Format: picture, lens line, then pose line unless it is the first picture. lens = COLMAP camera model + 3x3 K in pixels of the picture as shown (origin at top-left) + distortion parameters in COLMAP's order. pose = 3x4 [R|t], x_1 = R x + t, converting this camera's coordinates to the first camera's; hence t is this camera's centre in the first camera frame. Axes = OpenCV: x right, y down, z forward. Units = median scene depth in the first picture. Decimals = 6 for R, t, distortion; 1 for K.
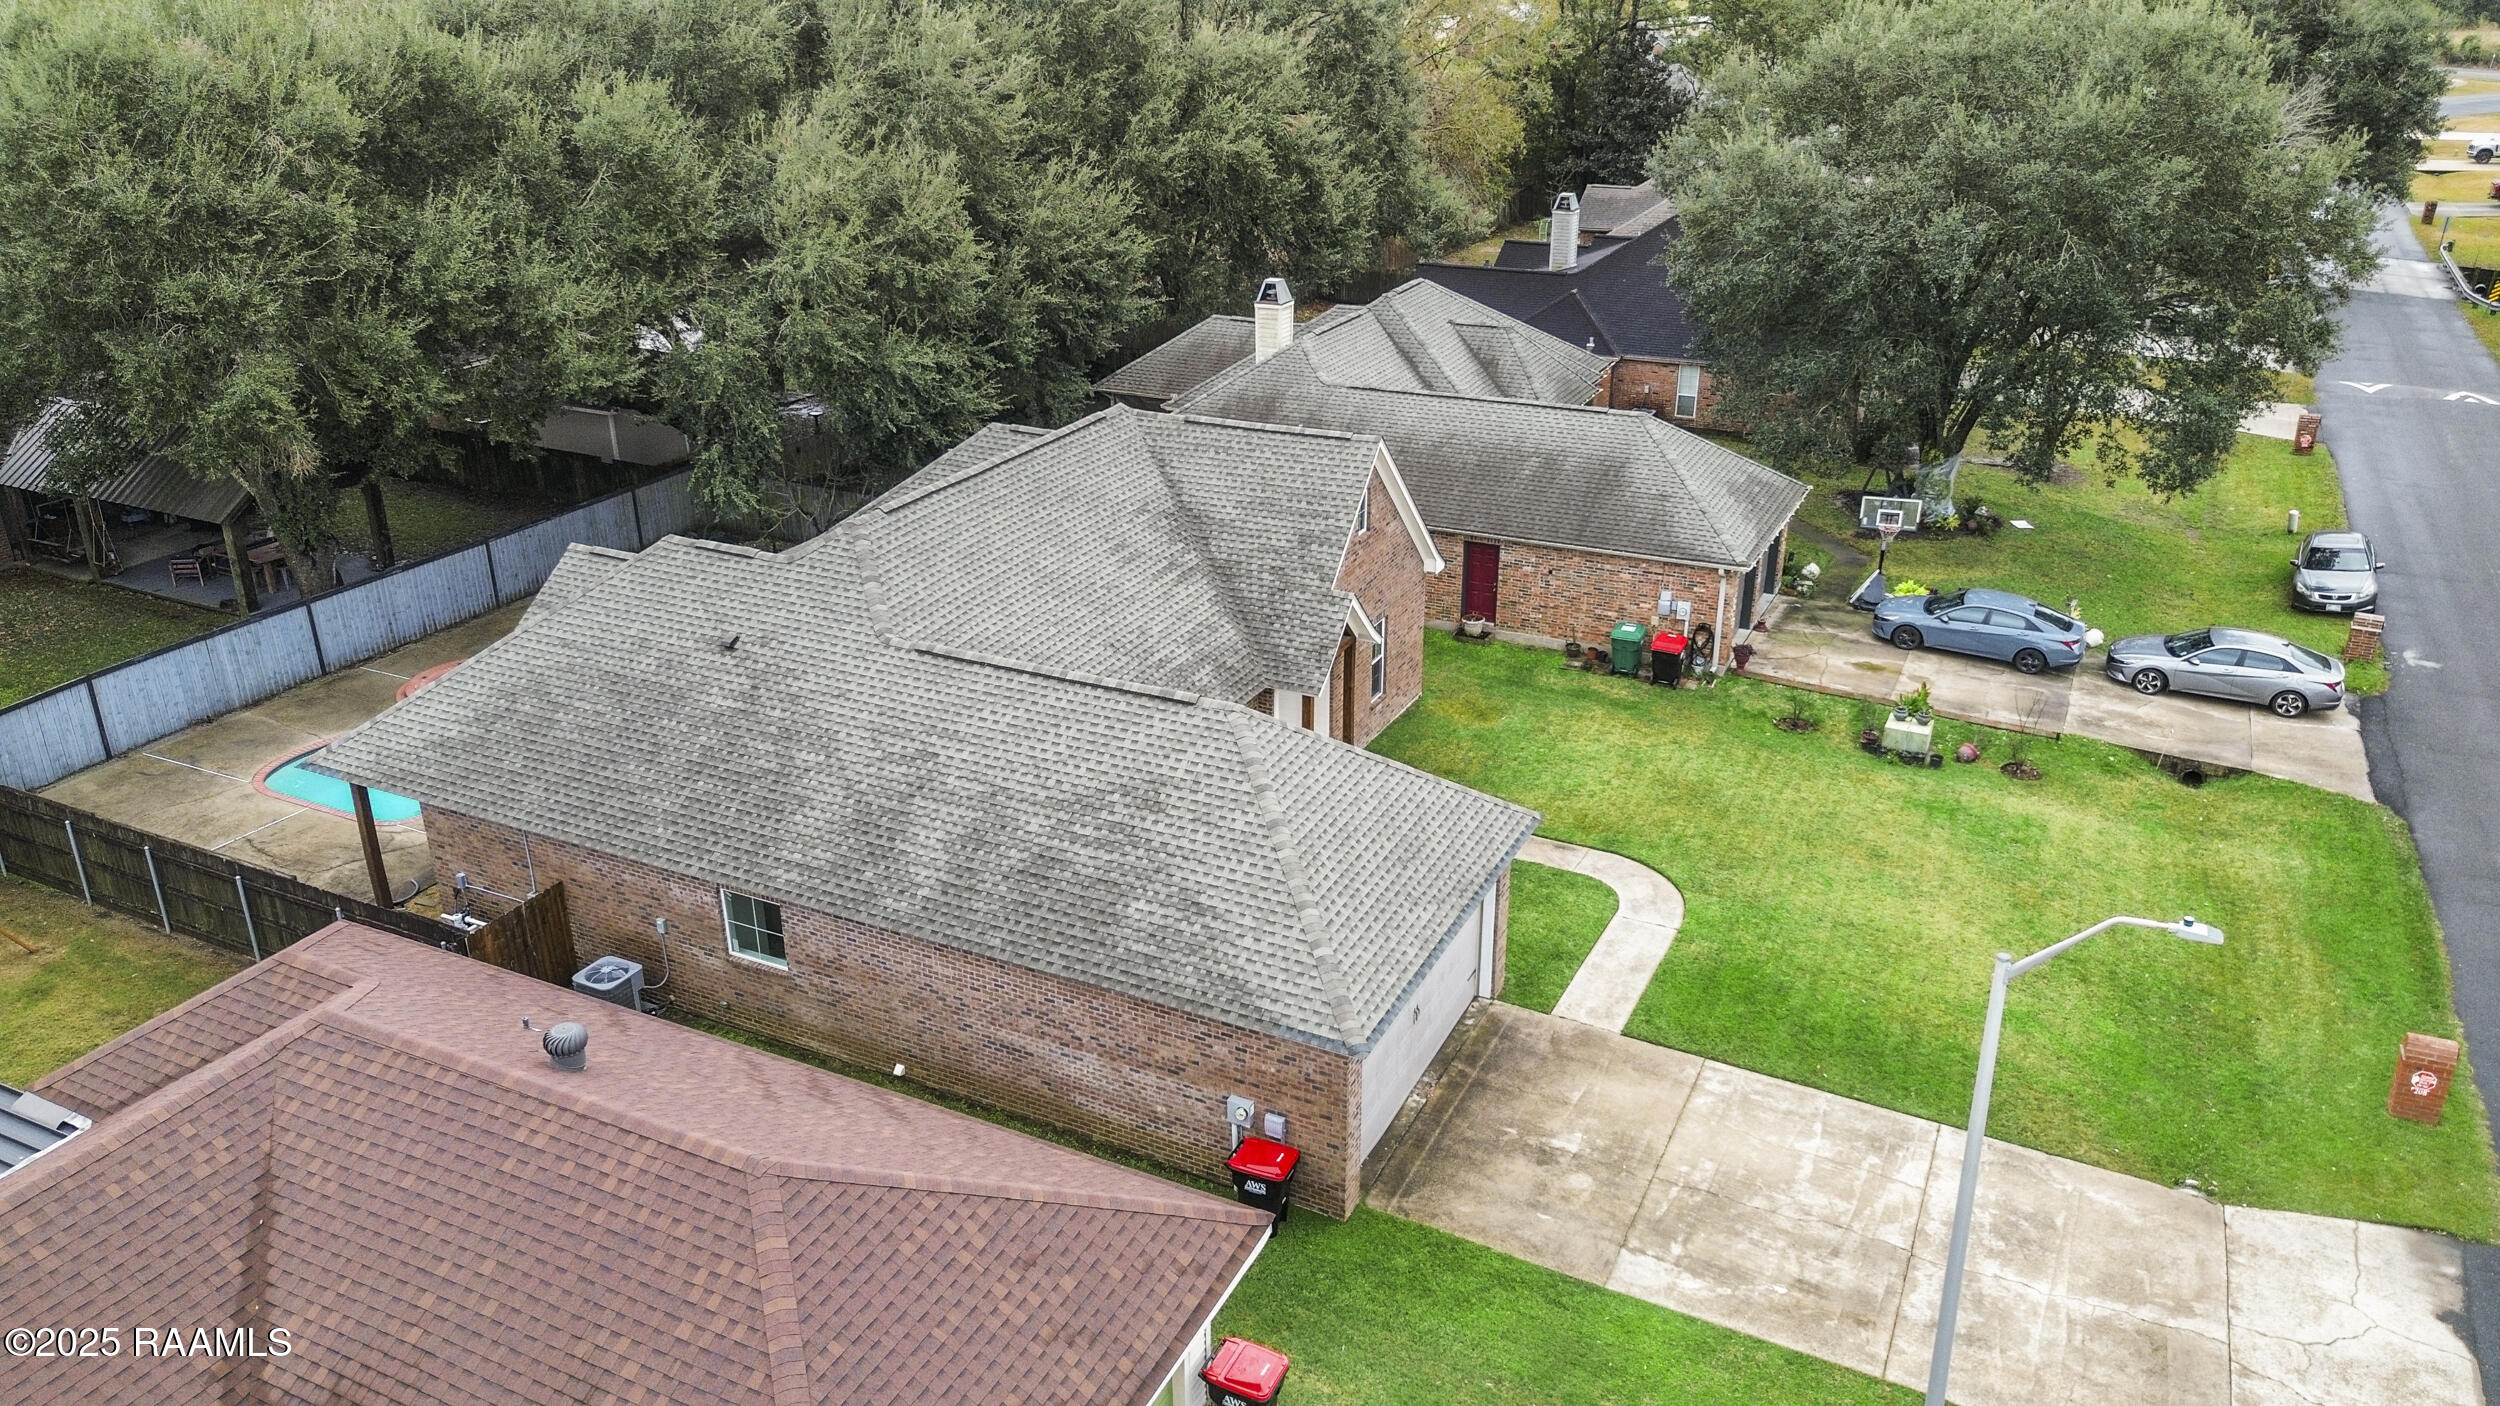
lens RADIAL K [[1764.2, 0, 1238.5], [0, 1764.2, 697.9], [0, 0, 1]] dist [0.076794, -0.054737]
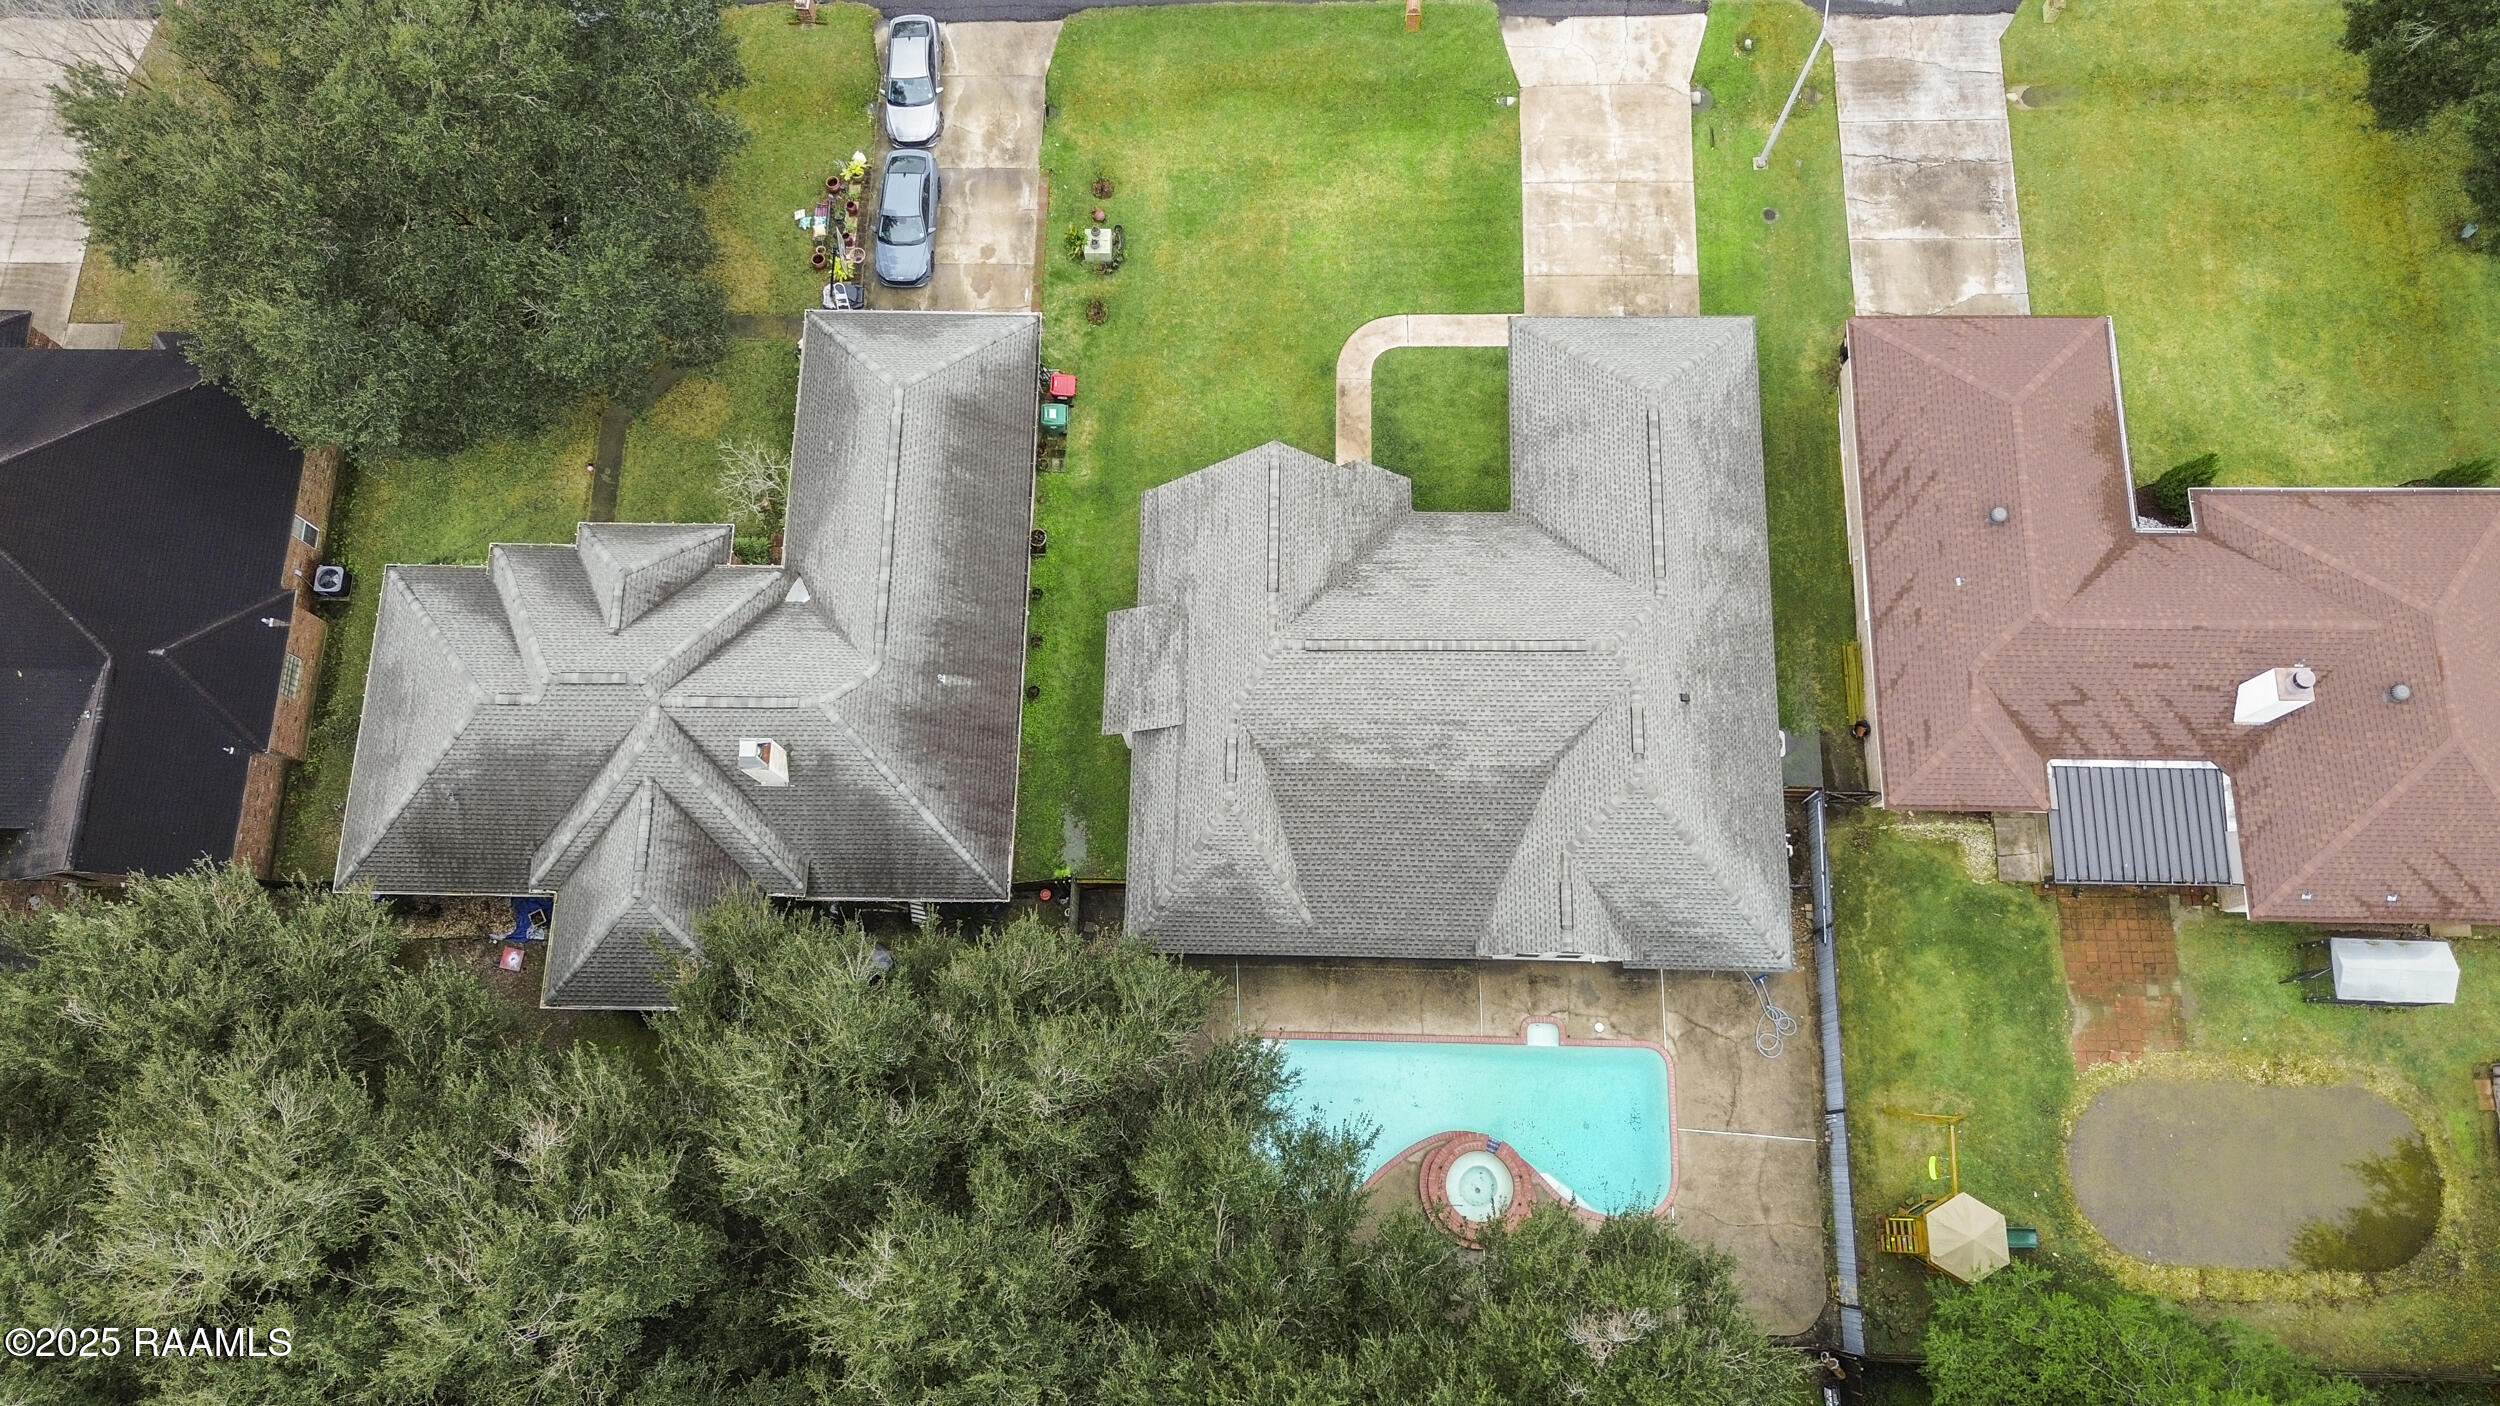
lens RADIAL K [[1768.4, 0, 1250.0], [0, 1768.4, 703.0], [0, 0, 1]] dist [0.141011, -0.259947]
pose [[-0.432985, -0.864690, 0.254627, -0.515534], [0.383105, 0.079169, 0.920306, -1.646186], [-0.815938, 0.496027, 0.296988, 0.801812]]
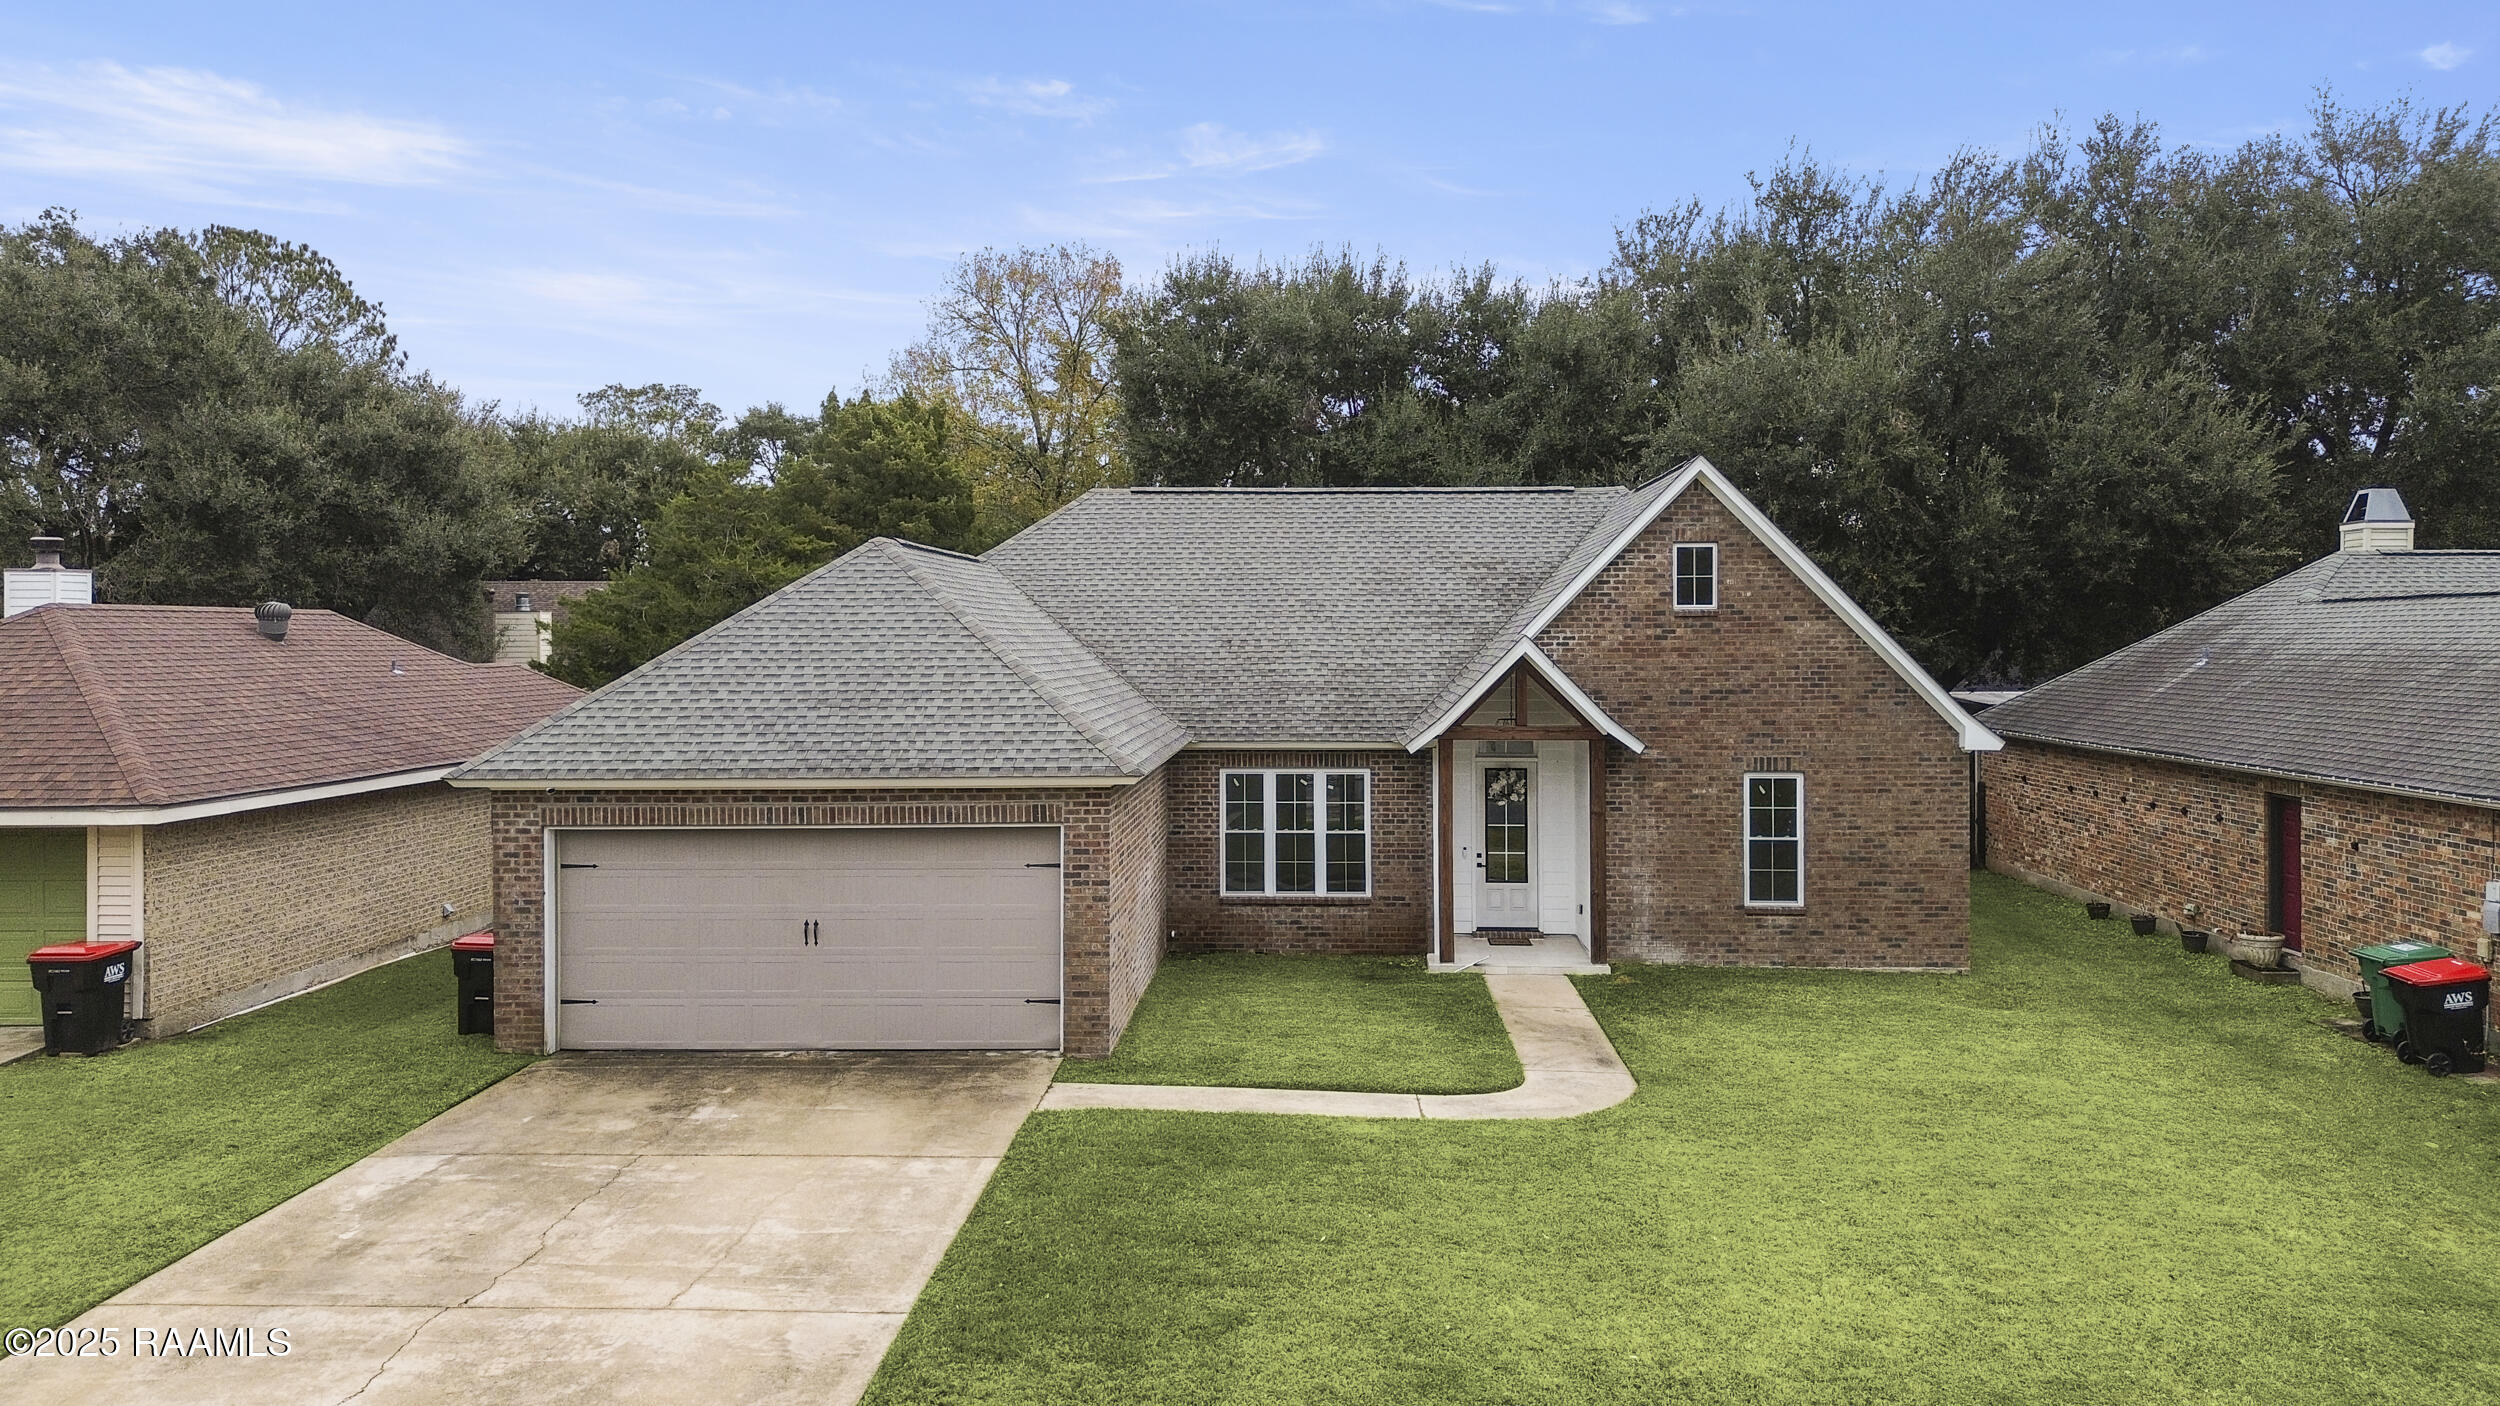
lens RADIAL K [[1764.2, 0, 1238.5], [0, 1764.2, 697.9], [0, 0, 1]] dist [0.076794, -0.054737]
pose [[0.403073, 0.015374, -0.915039, 0.724012], [-0.358263, 0.922711, -0.142312, 0.109810], [0.842128, 0.385187, 0.377428, 0.718043]]
